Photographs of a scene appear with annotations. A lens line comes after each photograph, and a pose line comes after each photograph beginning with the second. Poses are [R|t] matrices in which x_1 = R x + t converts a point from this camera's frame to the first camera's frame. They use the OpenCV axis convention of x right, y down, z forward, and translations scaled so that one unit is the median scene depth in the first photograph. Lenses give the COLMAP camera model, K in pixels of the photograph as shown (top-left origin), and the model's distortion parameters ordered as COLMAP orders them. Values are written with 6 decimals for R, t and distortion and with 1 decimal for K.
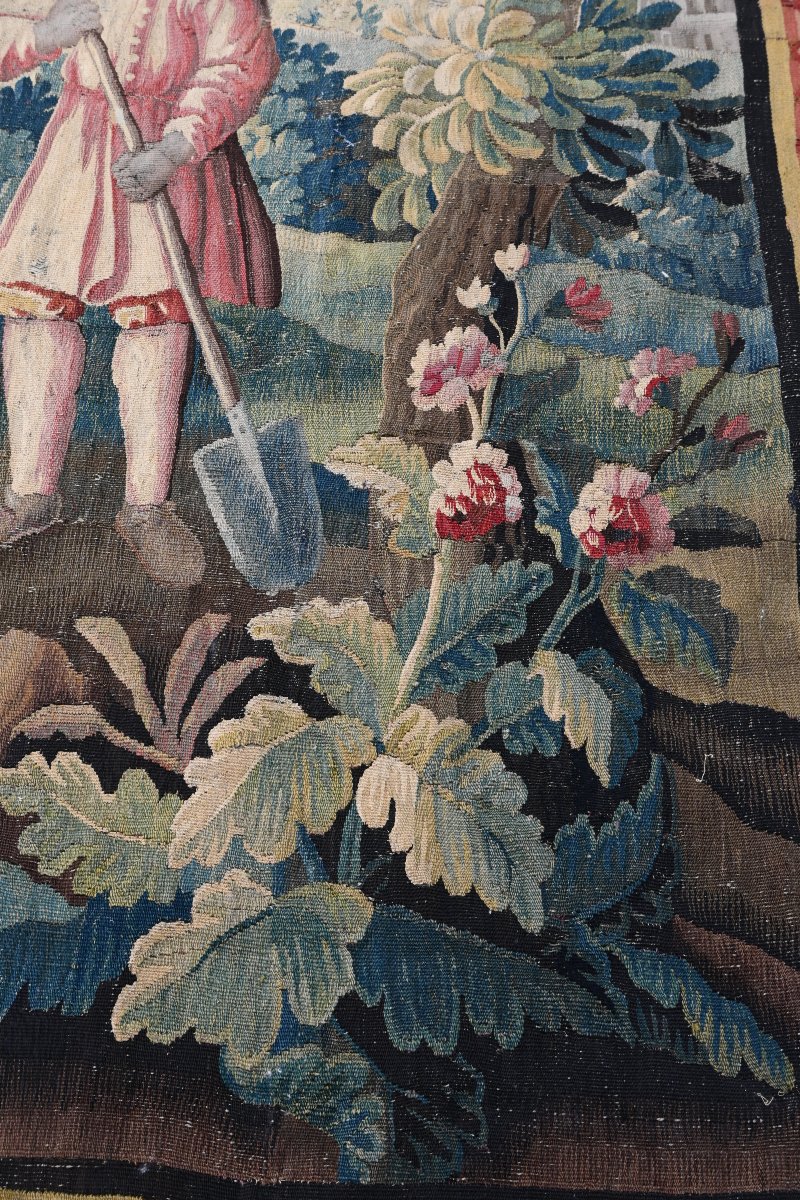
lens RADIAL K [[1454.1, 0, 402.4], [0, 1454.1, 598.1], [0, 0, 1]] dist [0.017452, 0.000000]
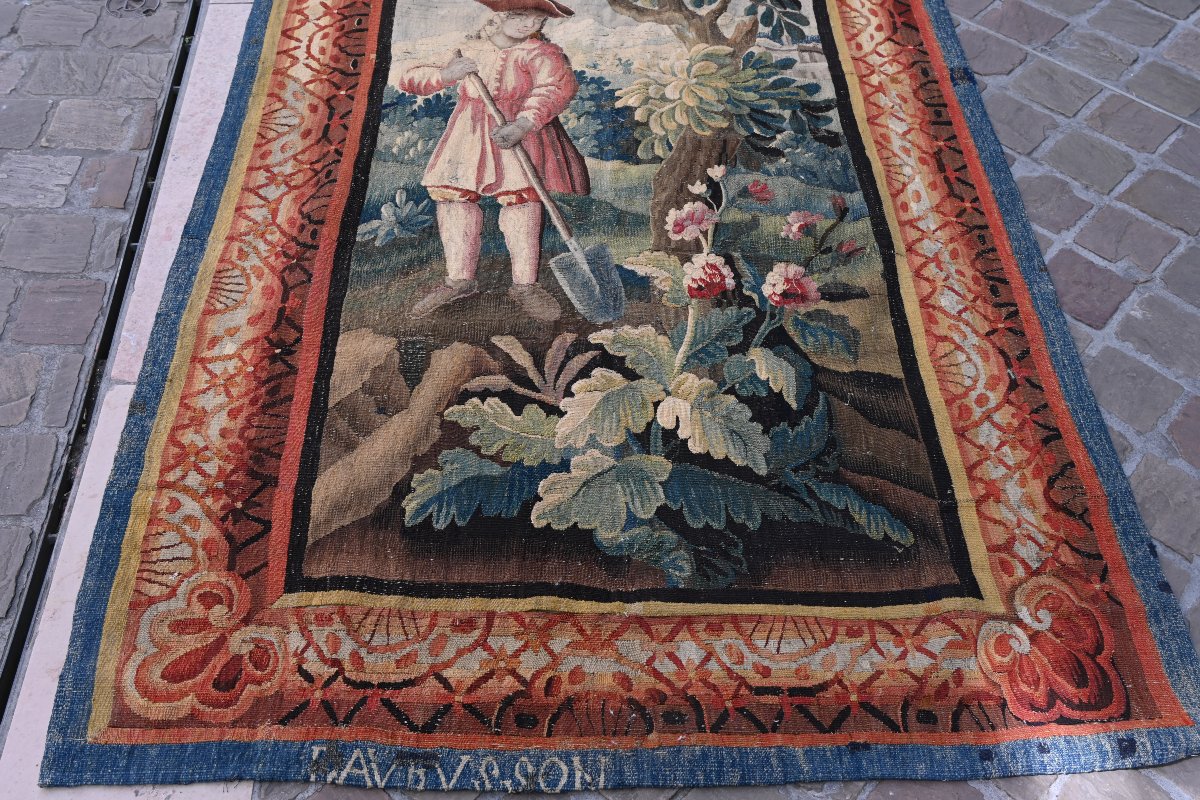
lens RADIAL K [[1195.7, 0, 597.9], [0, 1195.7, 396.8], [0, 0, 1]] dist [-0.010176, 0.000000]
pose [[0.999023, -0.018986, 0.039895, -0.147809], [0.028499, 0.966918, -0.253491, 0.442180], [-0.033763, 0.254381, 0.966515, -0.381820]]
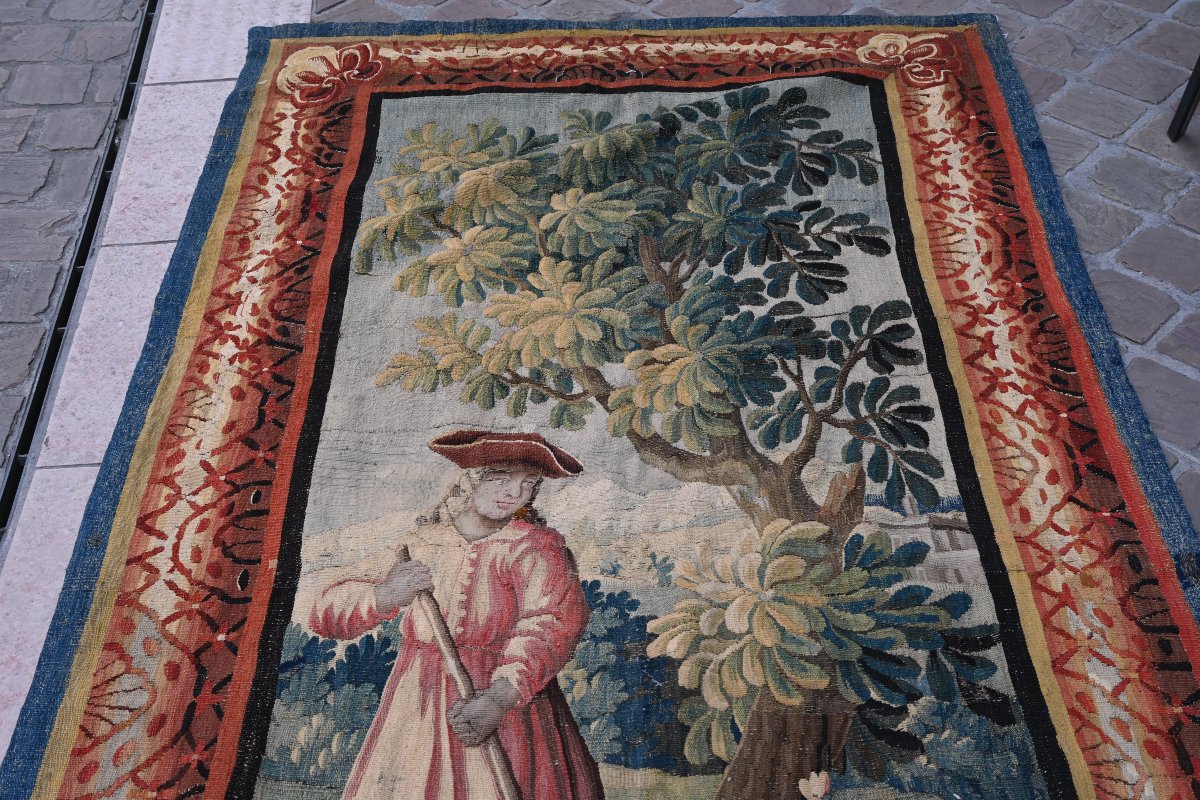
lens RADIAL K [[1454.1, 0, 596.9], [0, 1454.1, 397.6], [0, 0, 1]] dist [0.017452, 0.000000]
pose [[0.999047, -0.043286, 0.005544, -0.090281], [0.042121, 0.923234, -0.381922, -0.099214], [0.011414, 0.381792, 0.924178, -0.142955]]
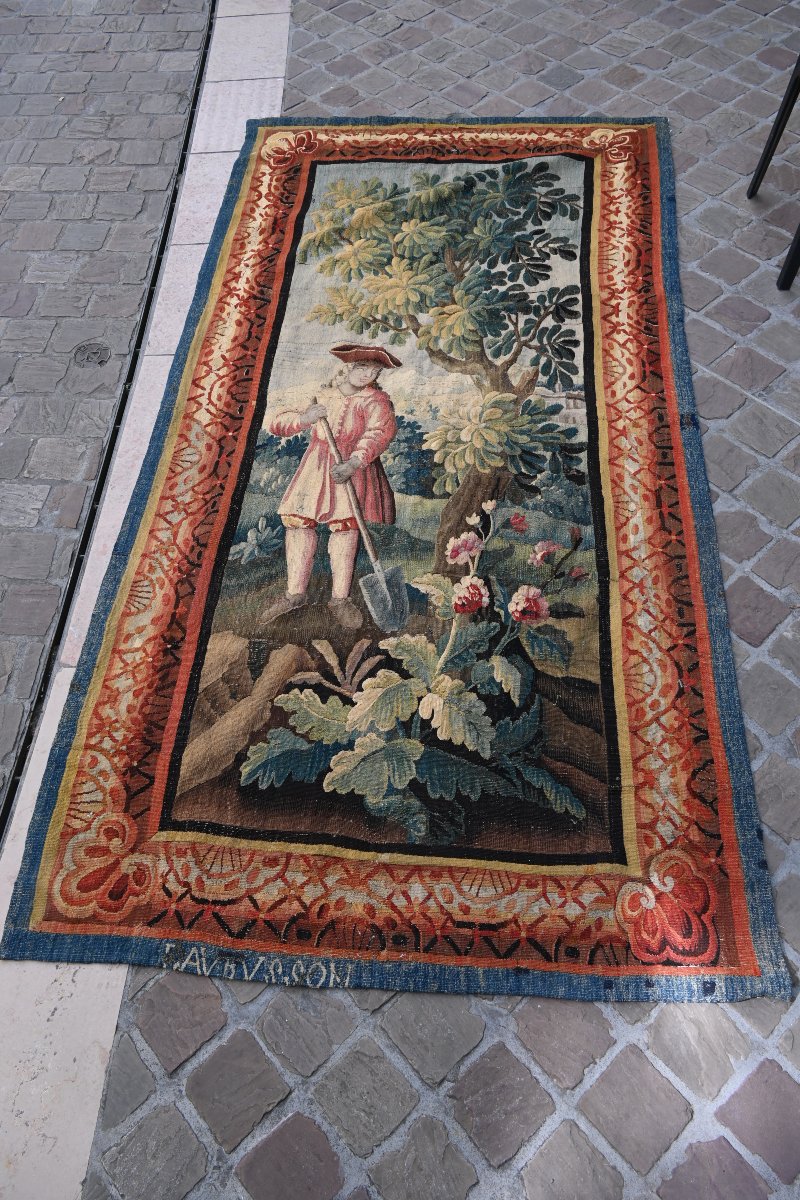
lens RADIAL K [[921.2, 0, 400.4], [0, 921.2, 594.8], [0, 0, 1]] dist [0.004732, 0.030539]
pose [[0.996428, 0.011696, -0.083629, 0.063240], [-0.024162, 0.988444, -0.149649, 0.167912], [0.080912, 0.151135, 0.985196, -0.578843]]
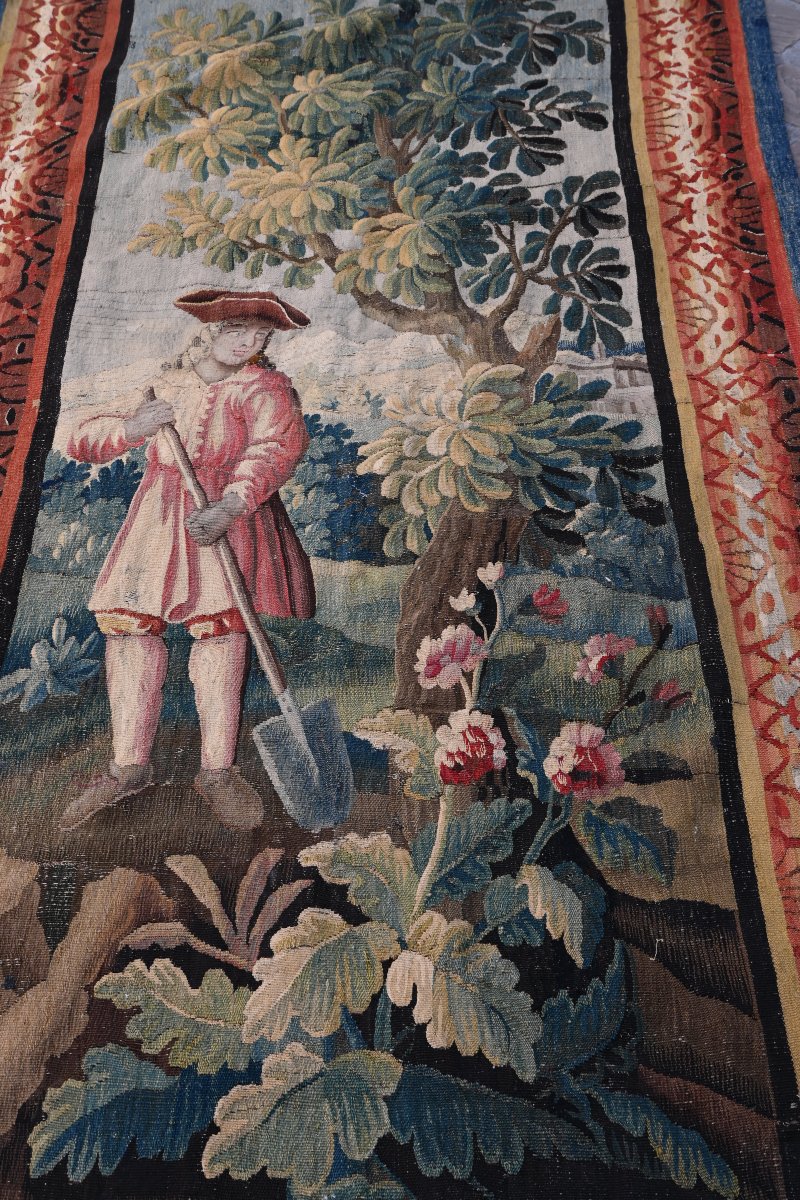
lens RADIAL K [[1454.1, 0, 404.0], [0, 1454.1, 617.9], [0, 0, 1]] dist [0.017452, 0.000000]
pose [[0.998677, -0.048087, -0.018211, 0.020963], [0.043235, 0.976993, -0.208841, 0.082828], [0.027834, 0.207777, 0.977780, -0.297745]]
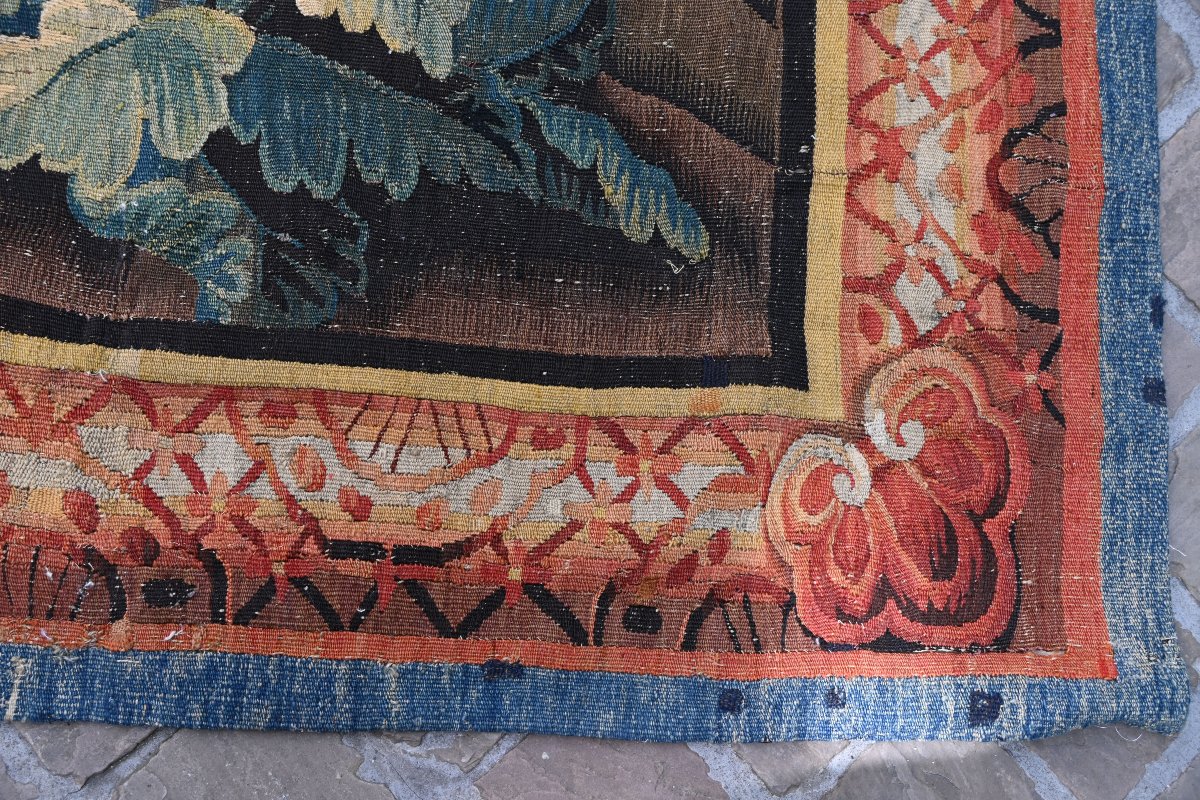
lens RADIAL K [[1454.1, 0, 596.7], [0, 1454.1, 400.3], [0, 0, 1]] dist [0.017452, 0.000000]
pose [[0.995719, 0.049212, 0.078247, 0.111068], [-0.068949, 0.959221, 0.274118, 0.148185], [-0.061566, -0.278339, 0.958508, 0.082204]]
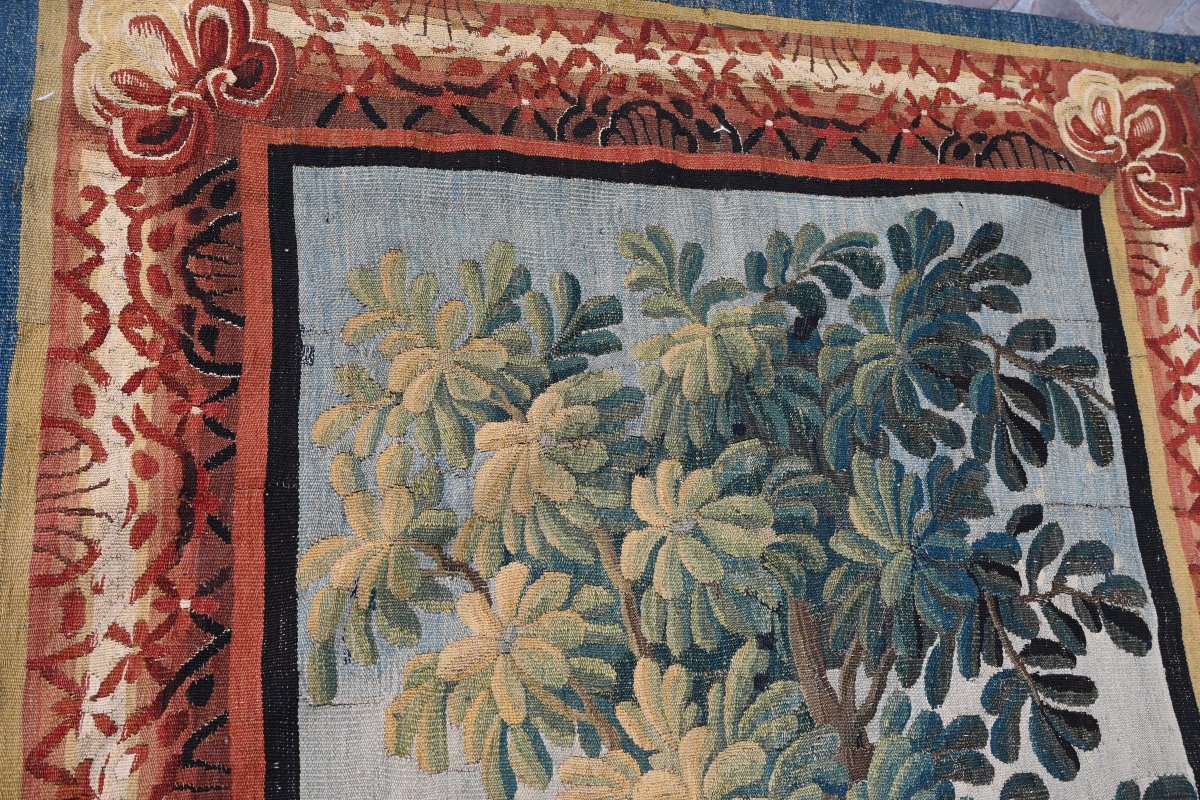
lens RADIAL K [[1454.1, 0, 597.8], [0, 1454.1, 400.5], [0, 0, 1]] dist [0.017452, 0.000000]
pose [[0.957614, -0.001363, 0.288053, -0.450132], [-0.013507, 0.998677, 0.049626, -1.145839], [-0.287739, -0.051413, 0.956328, 0.465443]]
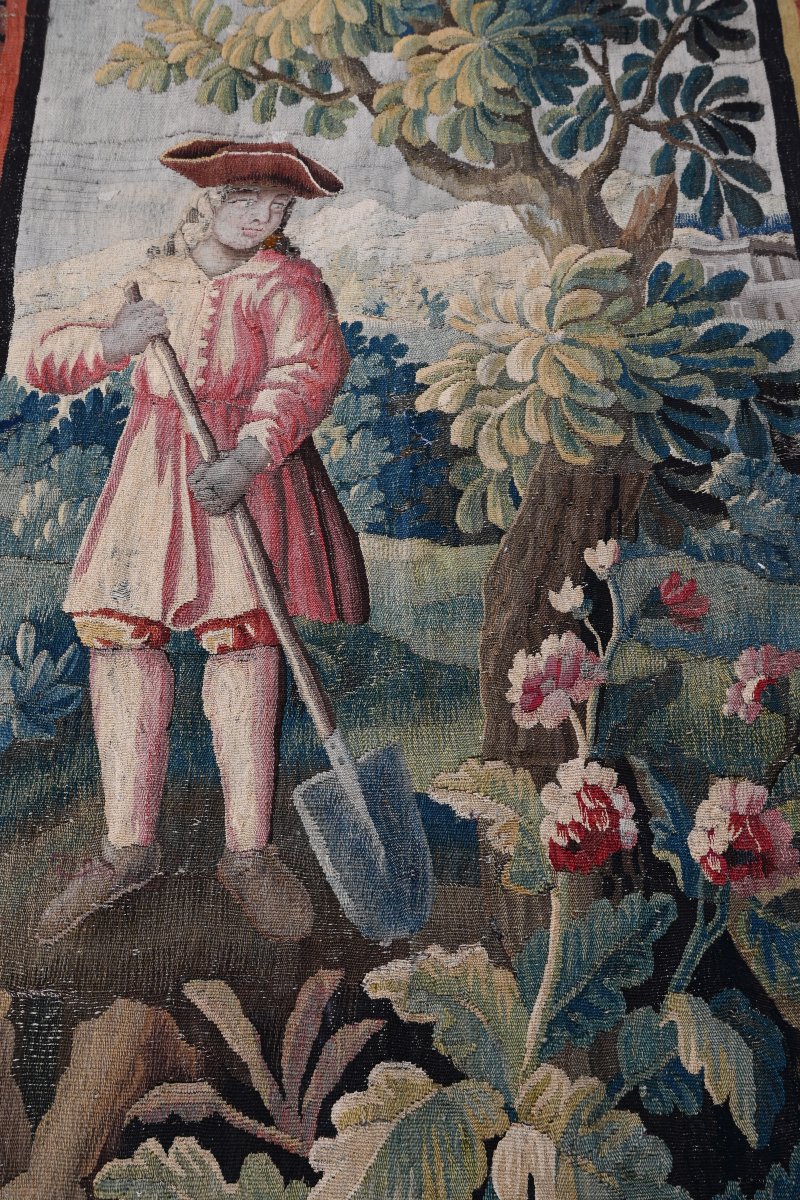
lens RADIAL K [[1454.1, 0, 401.2], [0, 1454.1, 597.7], [0, 0, 1]] dist [0.017452, 0.000000]
pose [[0.998473, -0.054034, -0.011517, -0.054308], [0.053204, 0.996585, -0.063150, -0.164500], [0.014890, 0.062441, 0.997938, 0.027016]]
